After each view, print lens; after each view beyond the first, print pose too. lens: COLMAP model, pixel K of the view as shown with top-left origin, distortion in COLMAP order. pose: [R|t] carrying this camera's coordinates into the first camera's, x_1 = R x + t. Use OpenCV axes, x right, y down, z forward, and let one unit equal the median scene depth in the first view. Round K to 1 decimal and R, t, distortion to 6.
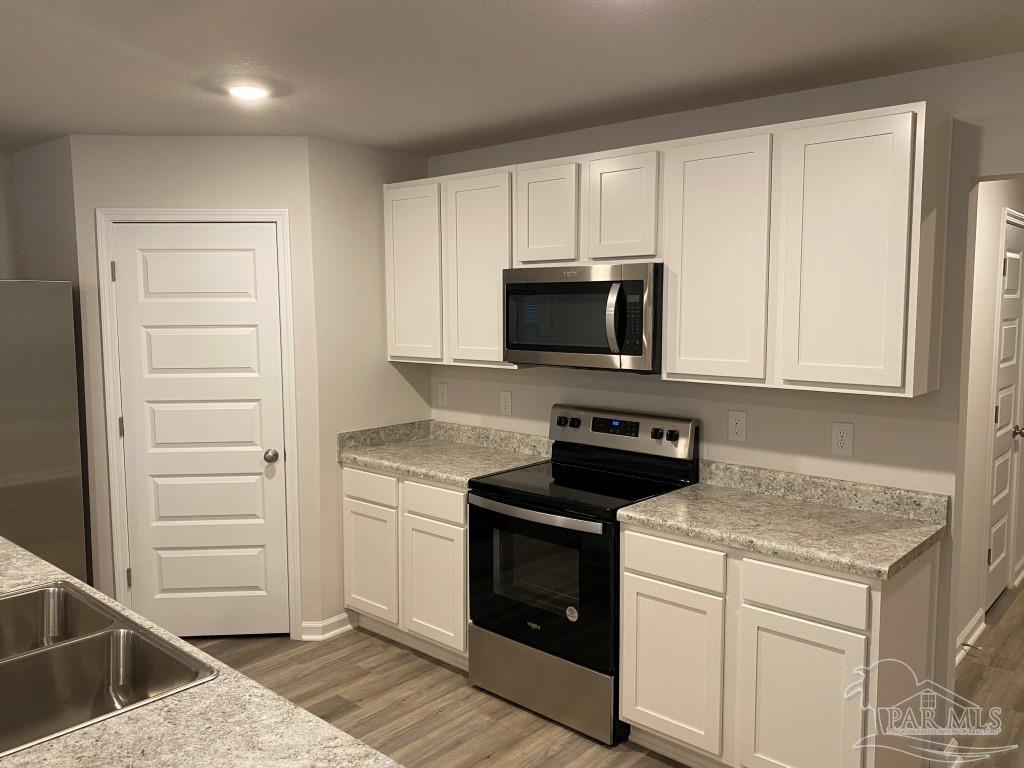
lens RADIAL K [[801.8, 0, 518.6], [0, 801.8, 380.4], [0, 0, 1]] dist [0.083779, -0.114960]
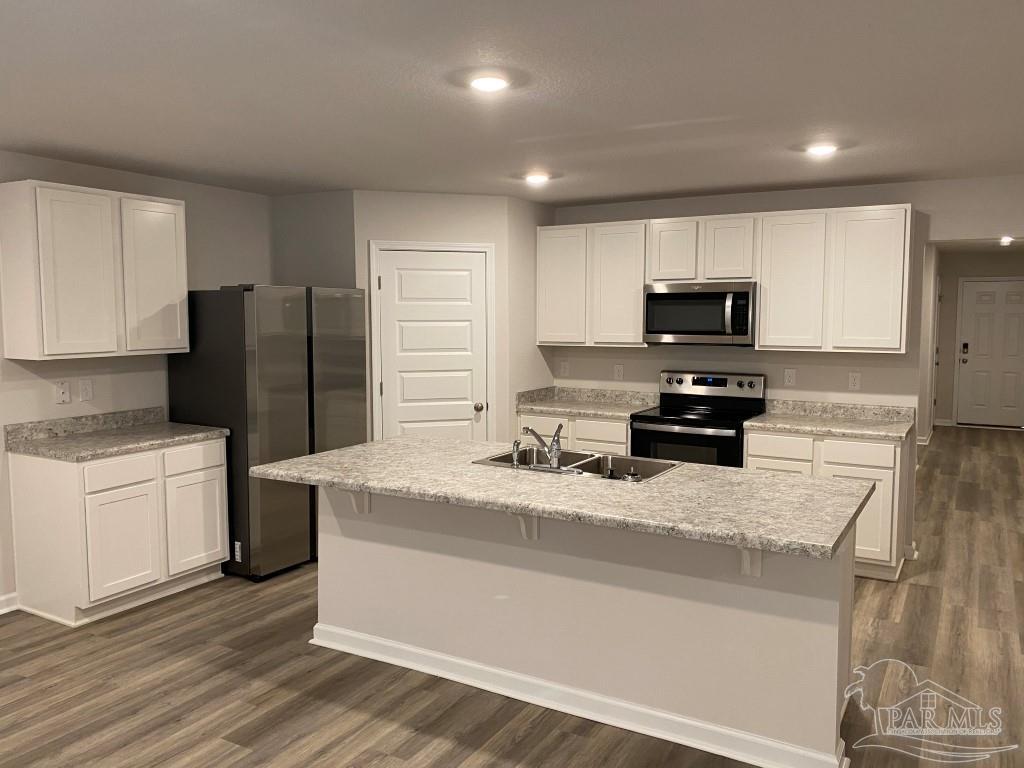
lens RADIAL K [[801.8, 0, 518.6], [0, 801.8, 380.4], [0, 0, 1]] dist [0.083779, -0.114960]
pose [[0.979603, -0.011274, 0.200625, -0.594600], [0.014076, 0.999822, -0.012544, 0.070841], [-0.200448, 0.015112, 0.979588, -0.527546]]
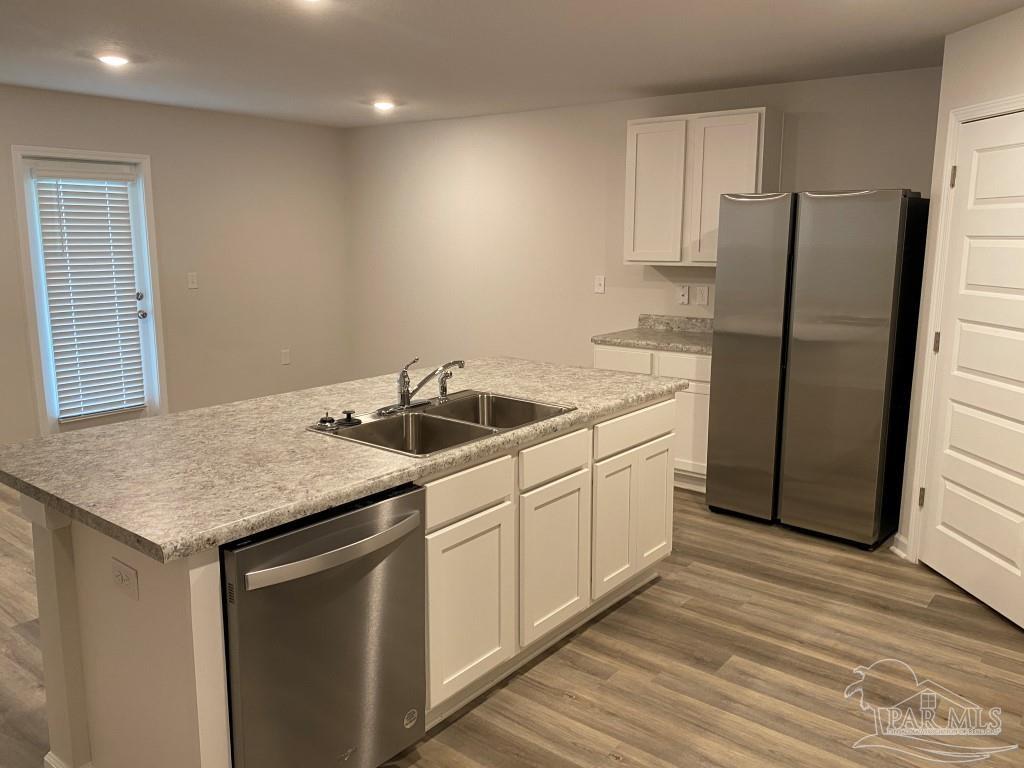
lens RADIAL K [[801.8, 0, 518.6], [0, 801.8, 380.4], [0, 0, 1]] dist [0.083779, -0.114960]
pose [[0.049918, 0.188746, -0.980756, 0.481115], [-0.101065, 0.977895, 0.183052, -0.027176], [0.993627, 0.089982, 0.067890, 0.494814]]
